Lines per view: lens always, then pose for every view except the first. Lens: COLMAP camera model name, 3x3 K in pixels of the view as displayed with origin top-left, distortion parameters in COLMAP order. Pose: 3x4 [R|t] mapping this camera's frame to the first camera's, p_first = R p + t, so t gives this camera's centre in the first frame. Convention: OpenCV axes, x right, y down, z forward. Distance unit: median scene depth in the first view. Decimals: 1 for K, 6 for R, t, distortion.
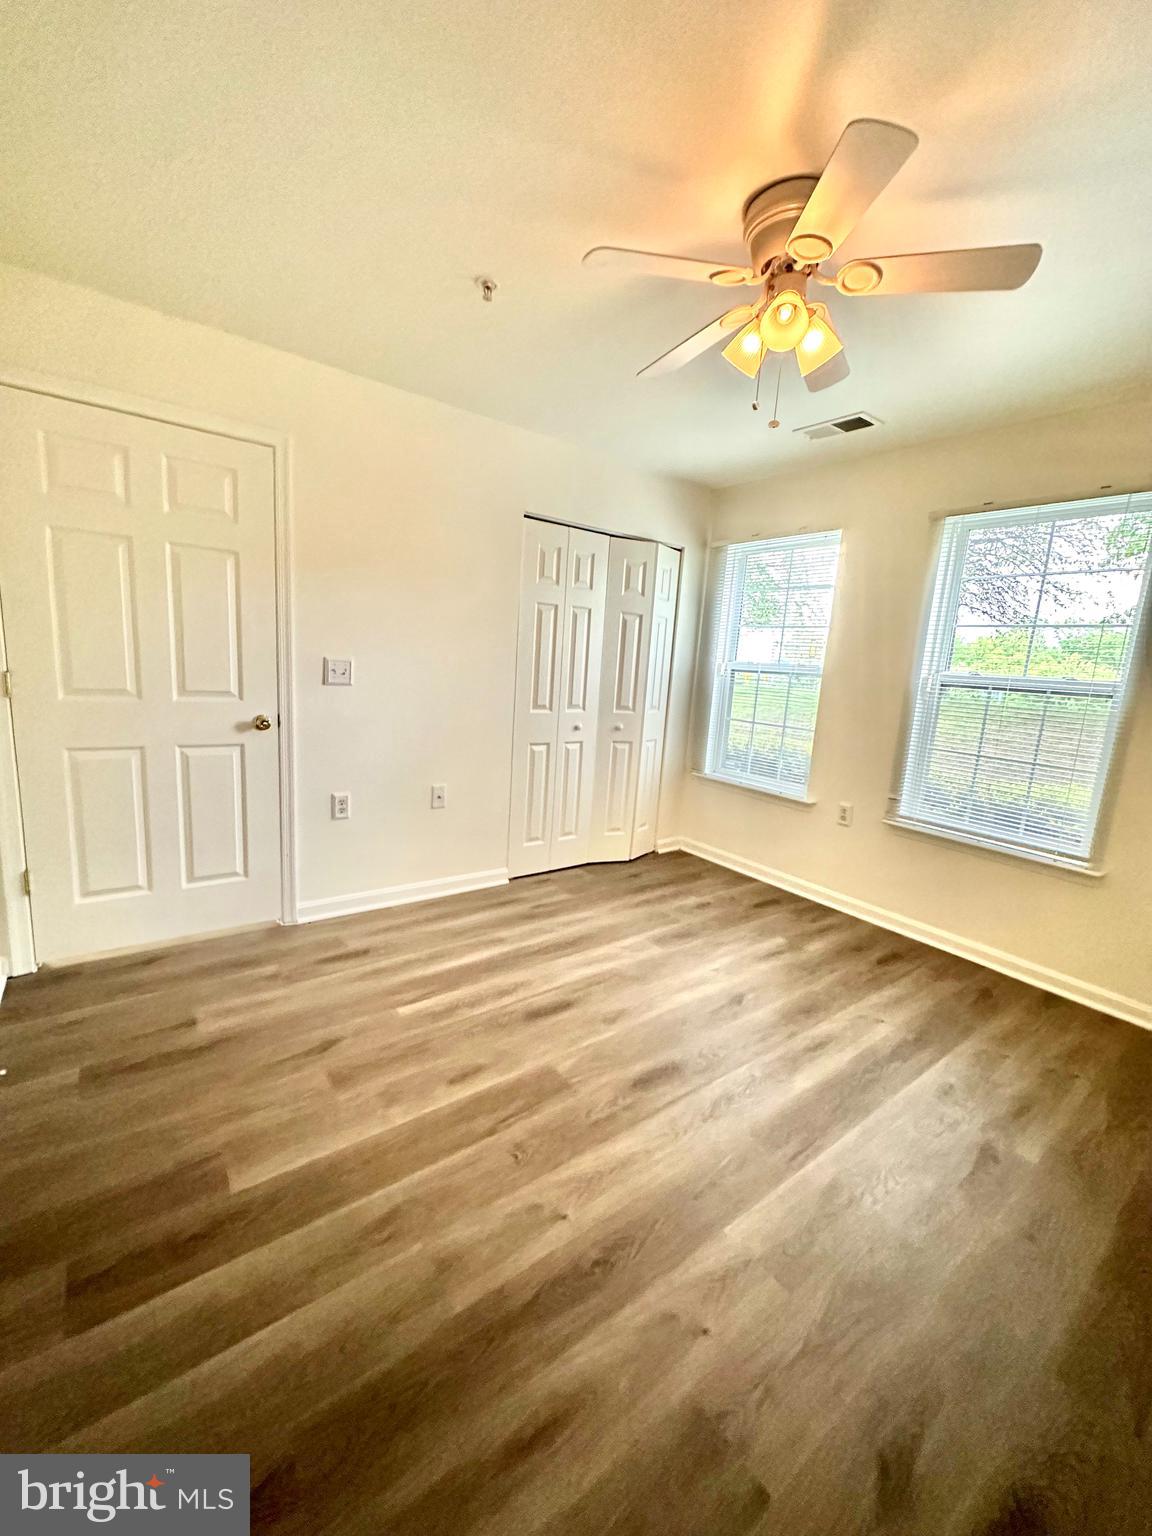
lens RADIAL K [[611.5, 0, 572.5], [0, 611.5, 771.6], [0, 0, 1]] dist [-0.003173, 0.001406]
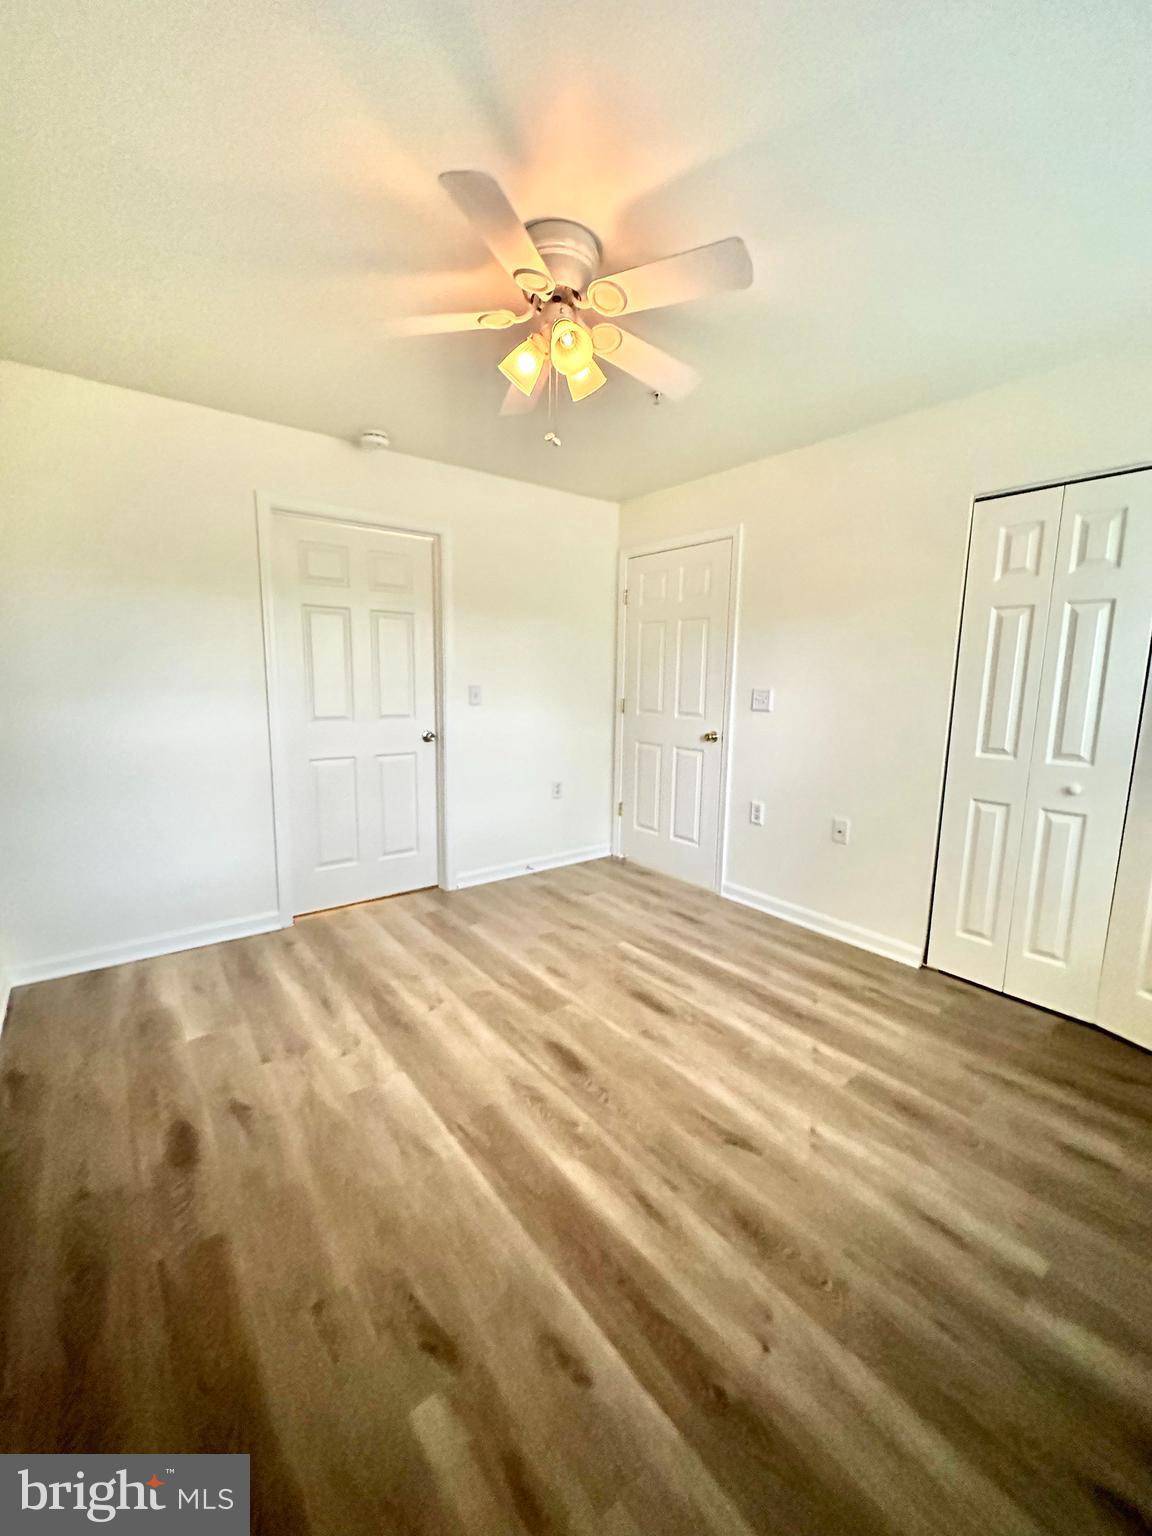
lens RADIAL K [[611.5, 0, 582.3], [0, 611.5, 776.2], [0, 0, 1]] dist [-0.003173, 0.001406]
pose [[0.027873, 0.102930, -0.994298, 0.800928], [-0.198615, 0.975423, 0.095408, -0.061087], [0.979681, 0.194823, 0.047631, 0.613540]]
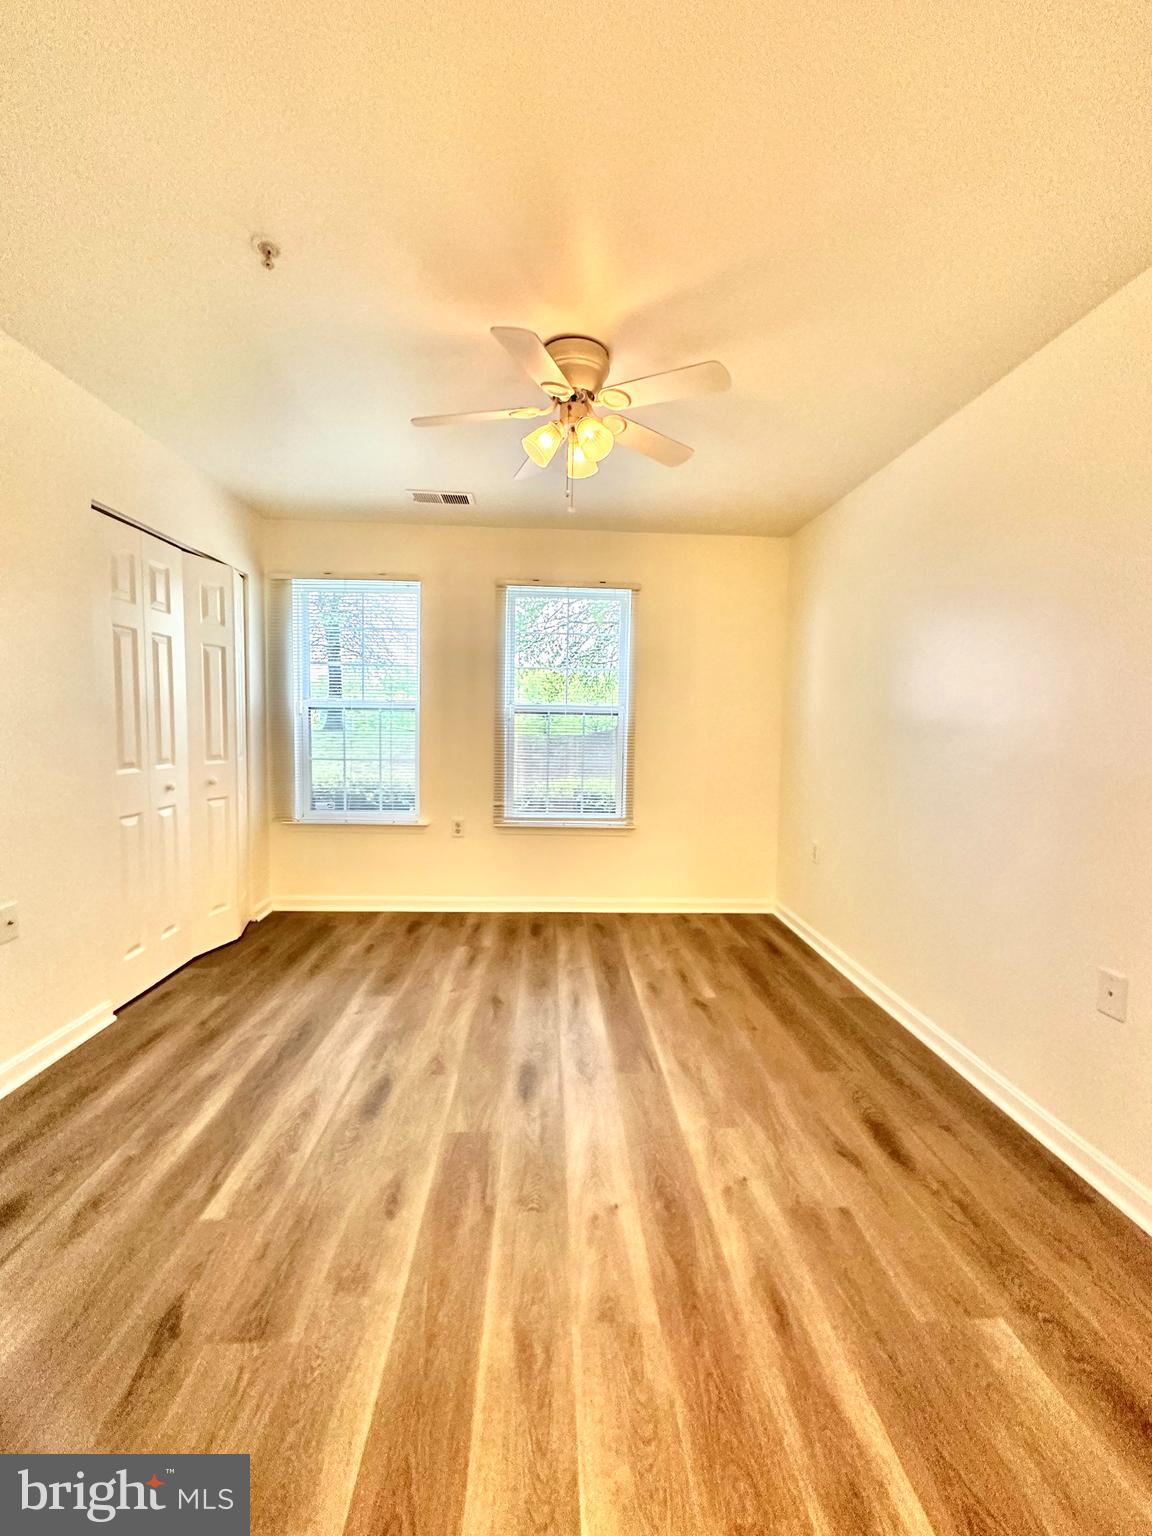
lens RADIAL K [[611.5, 0, 572.7], [0, 611.5, 773.6], [0, 0, 1]] dist [-0.003173, 0.001406]
pose [[0.565643, -0.120746, 0.815762, -0.432601], [0.168074, 0.985339, 0.029305, -0.033847], [-0.807340, 0.120532, 0.577645, 0.178385]]
